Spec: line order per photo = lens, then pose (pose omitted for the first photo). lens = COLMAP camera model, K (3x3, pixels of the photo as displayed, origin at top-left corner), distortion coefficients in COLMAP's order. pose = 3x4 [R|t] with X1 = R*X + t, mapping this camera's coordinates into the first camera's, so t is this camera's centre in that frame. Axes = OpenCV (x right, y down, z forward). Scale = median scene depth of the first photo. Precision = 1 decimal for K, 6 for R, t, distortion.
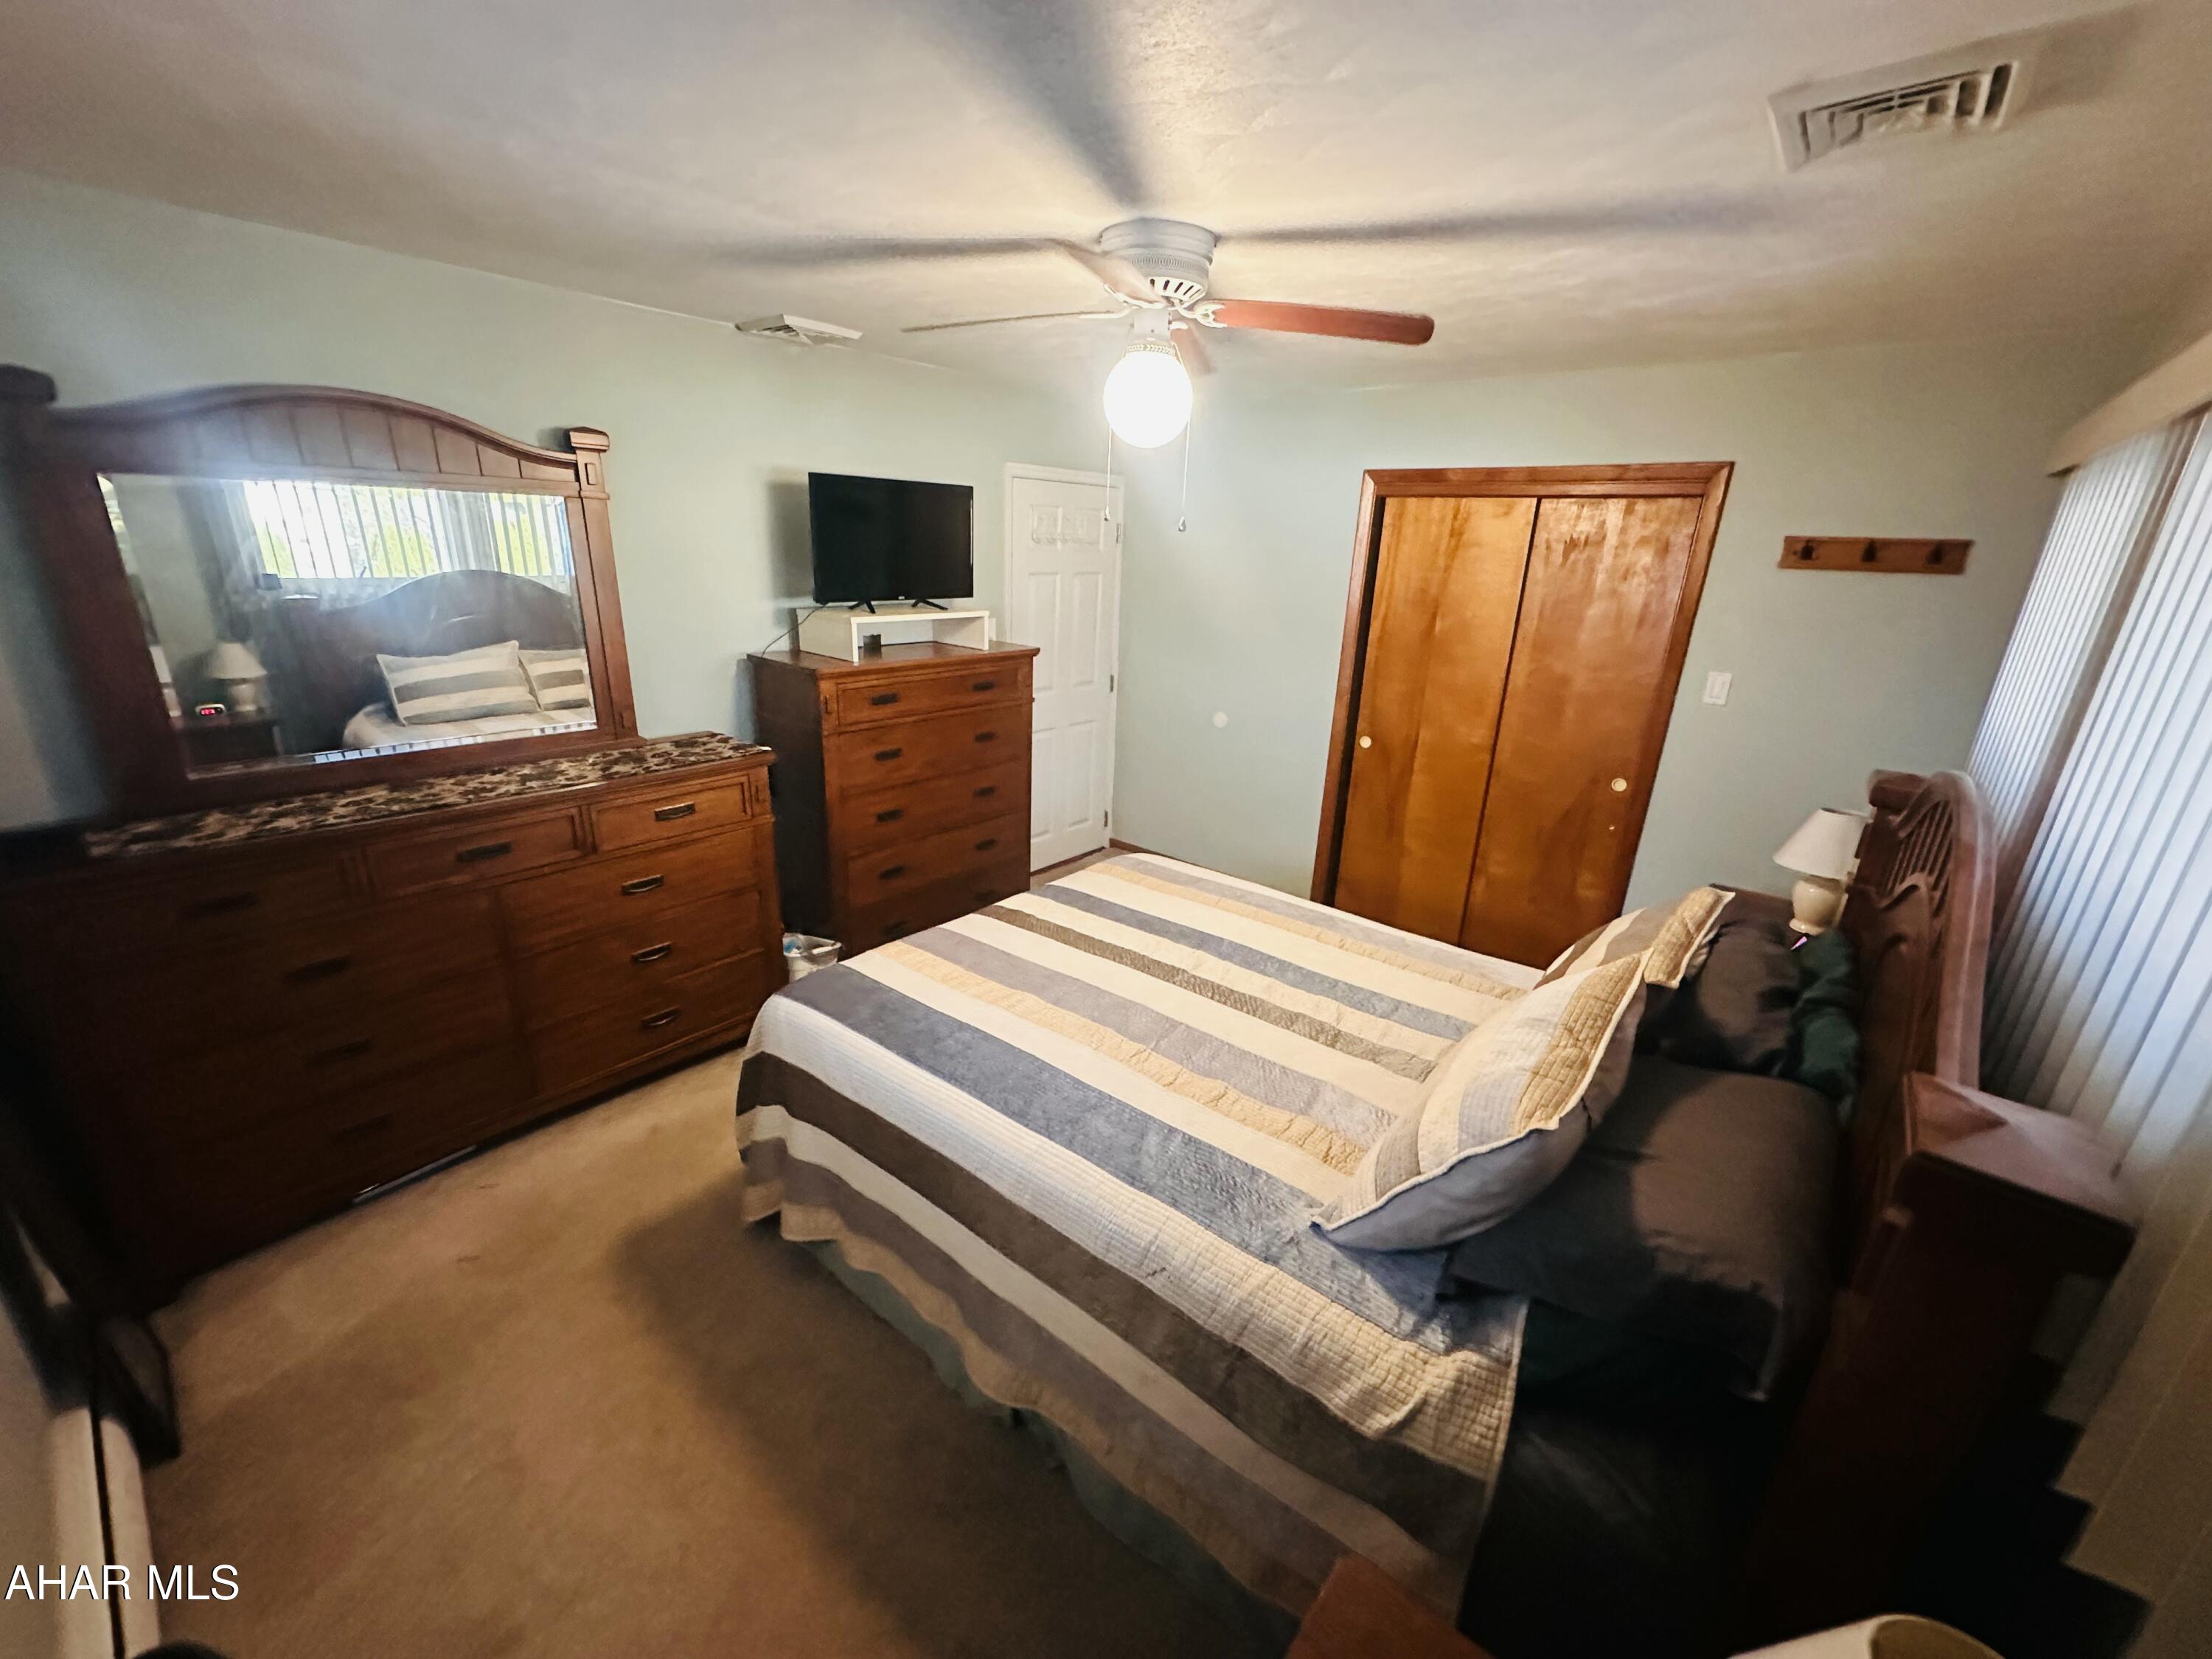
lens RADIAL K [[877.9, 0, 1093.2], [0, 877.9, 841.5], [0, 0, 1]] dist [-0.000022, -0.000052]
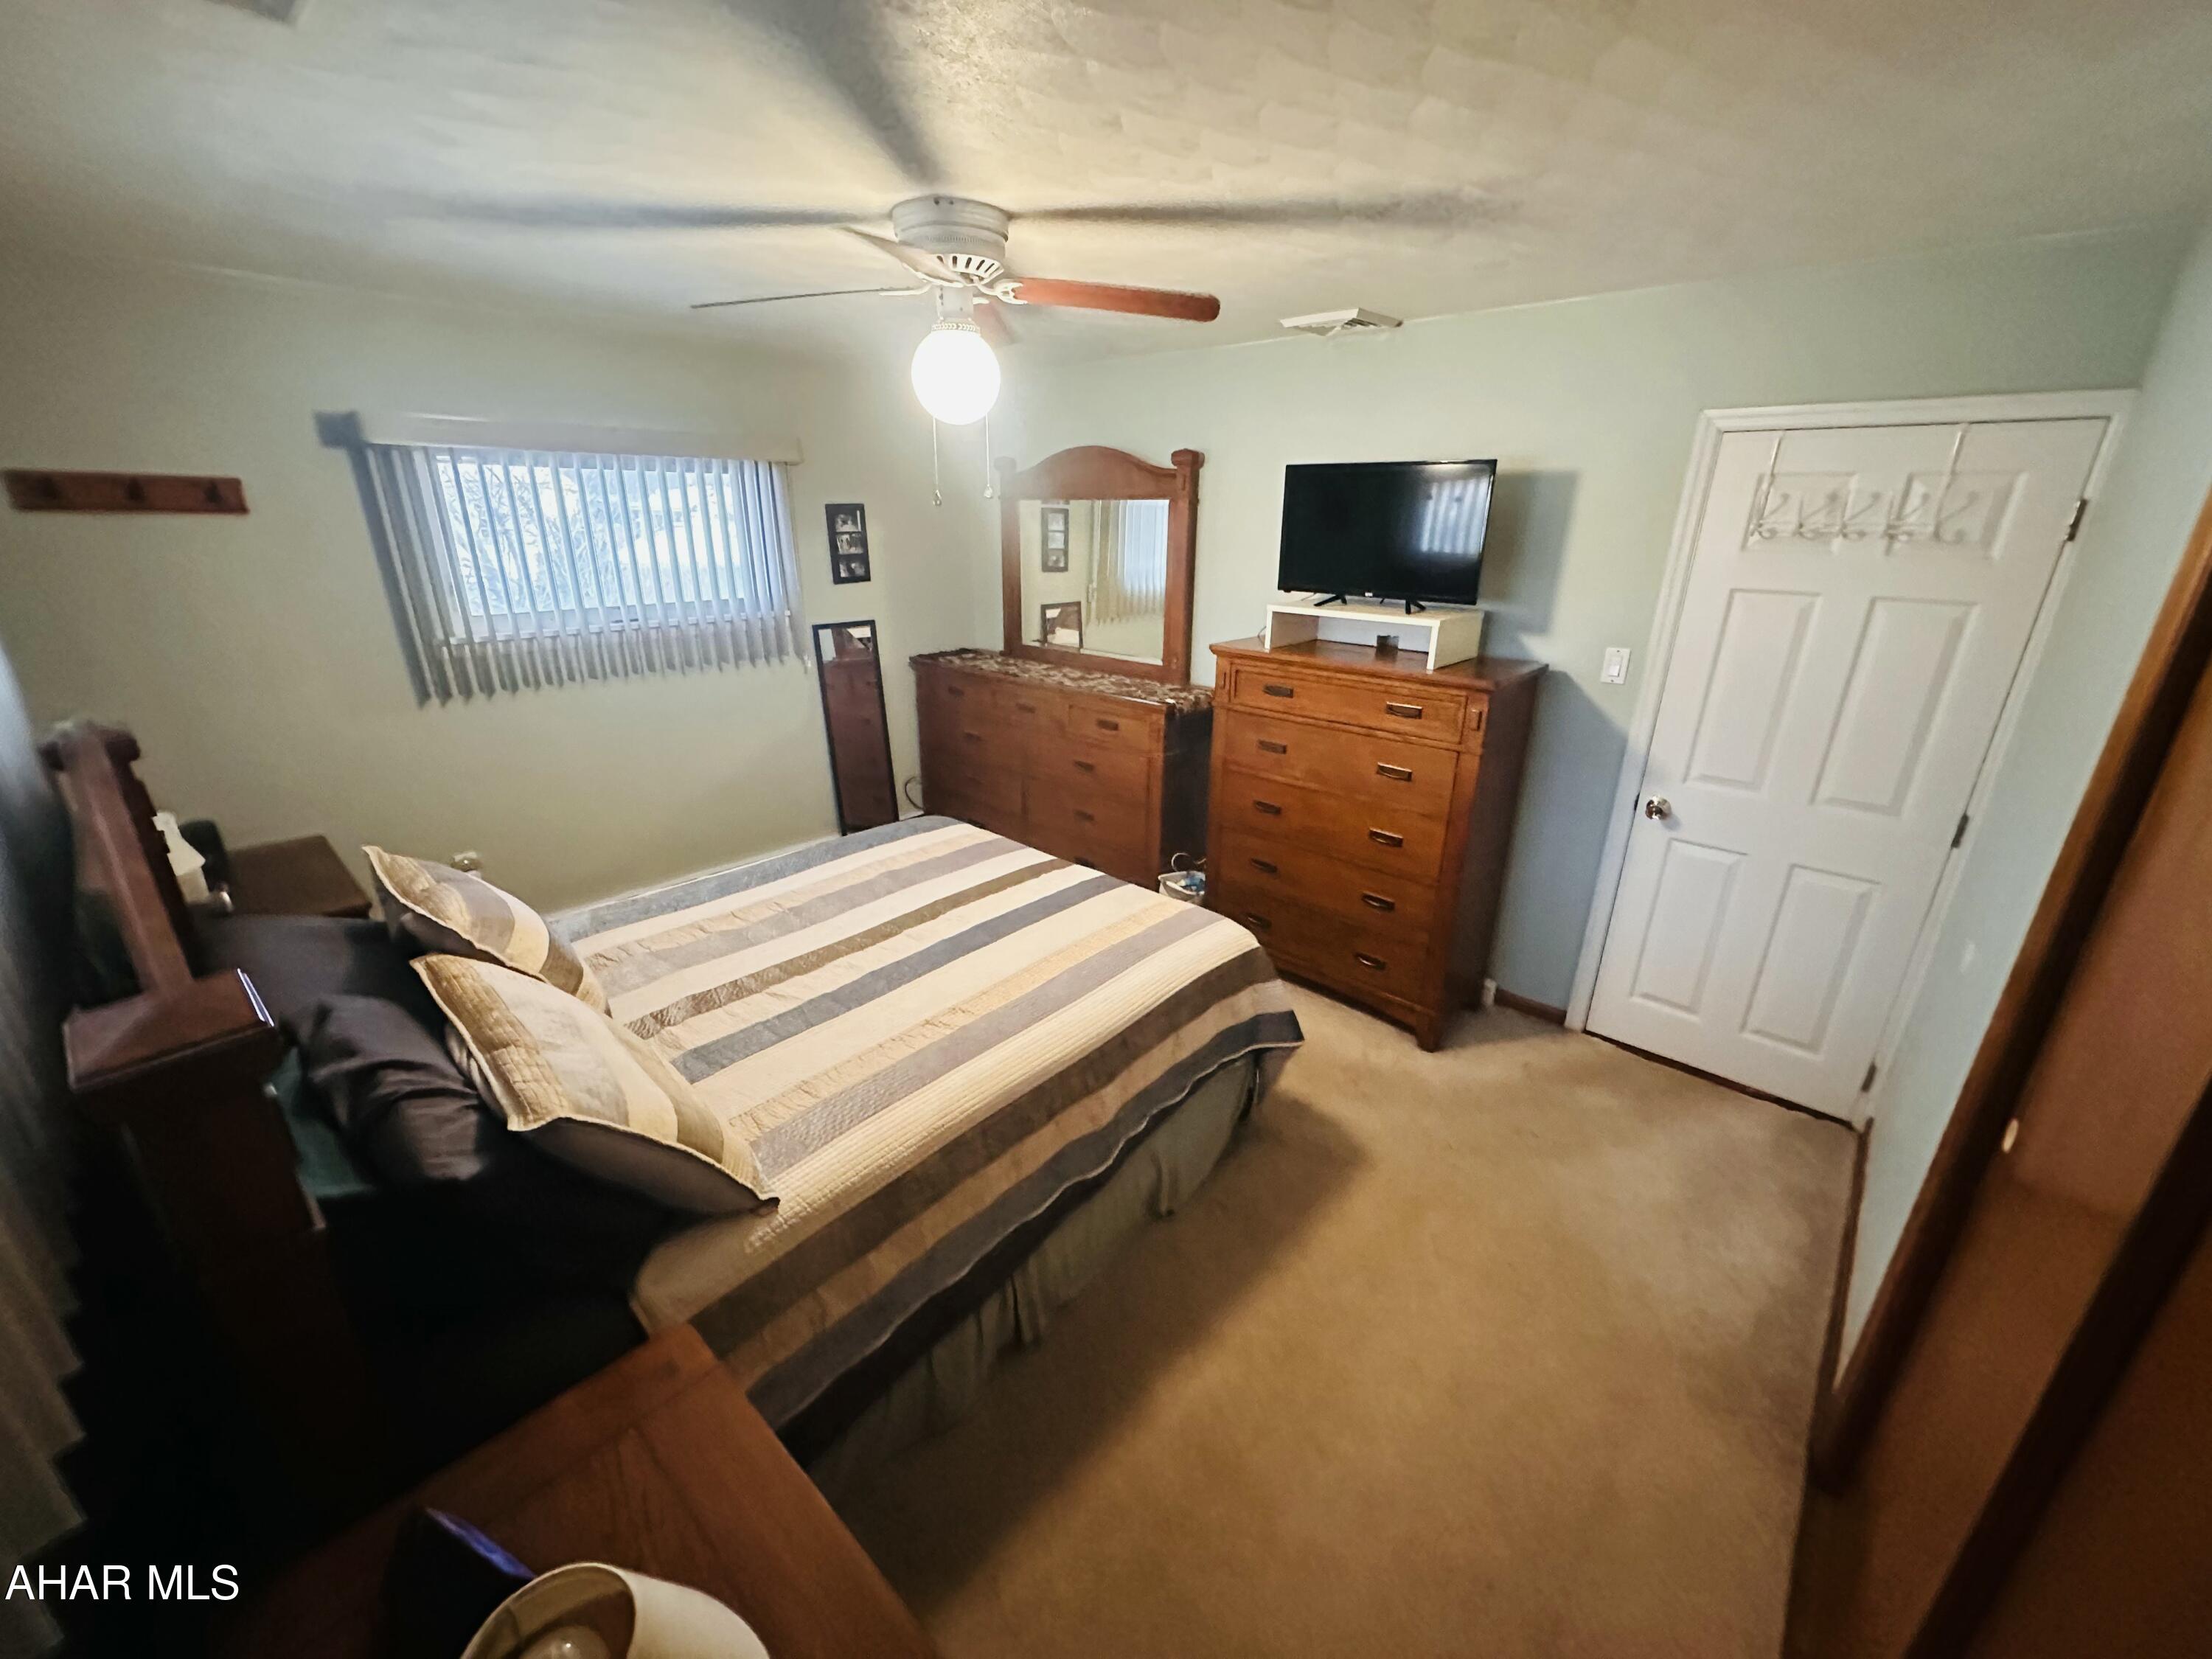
lens RADIAL K [[877.9, 0, 1093.4], [0, 877.9, 820.6], [0, 0, 1]] dist [-0.000022, -0.000052]
pose [[-0.028028, 0.298826, -0.953896, 0.877685], [-0.344668, 0.892861, 0.289833, -0.288362], [0.938306, 0.336901, 0.077970, 0.917470]]
